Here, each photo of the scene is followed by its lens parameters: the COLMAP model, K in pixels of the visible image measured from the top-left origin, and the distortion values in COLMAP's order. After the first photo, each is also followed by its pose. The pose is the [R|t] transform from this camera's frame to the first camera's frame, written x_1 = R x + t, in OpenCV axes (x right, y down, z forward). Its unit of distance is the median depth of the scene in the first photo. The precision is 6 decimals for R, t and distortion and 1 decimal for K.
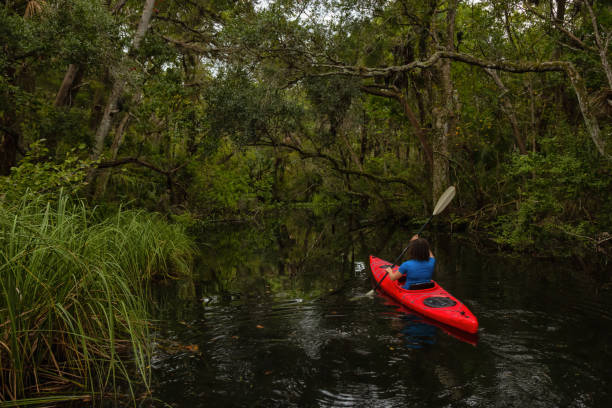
lens RADIAL K [[456.8, 0, 310.9], [0, 456.8, 201.2], [0, 0, 1]] dist [-0.105371, 0.088939]
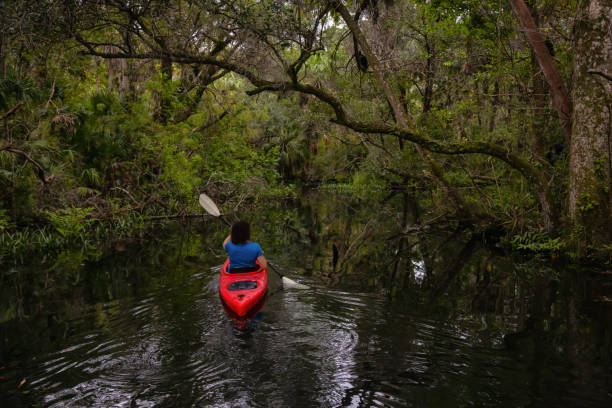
lens RADIAL K [[542.6, 0, 306.8], [0, 542.6, 193.8], [0, 0, 1]] dist [-0.001566, 0.110144]
pose [[0.993409, 0.018538, -0.113112, 0.070846], [-0.015331, 0.999457, 0.029156, -0.012864], [0.113591, -0.027230, 0.993154, 0.394255]]
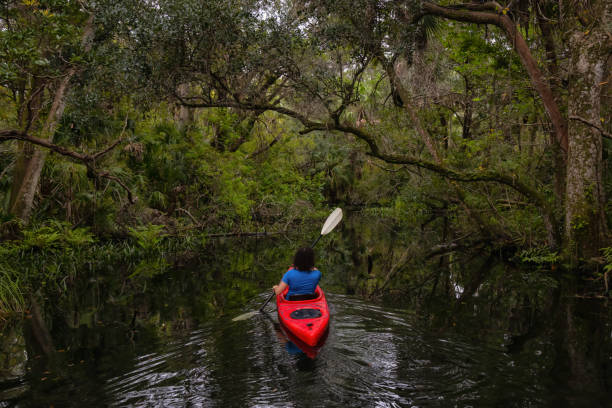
lens RADIAL K [[542.6, 0, 306.8], [0, 542.6, 193.8], [0, 0, 1]] dist [-0.001566, 0.110144]
pose [[0.980406, 0.019958, -0.195972, 0.088077], [-0.022991, 0.999648, -0.013215, -0.011496], [0.195640, 0.017461, 0.980520, 0.291845]]
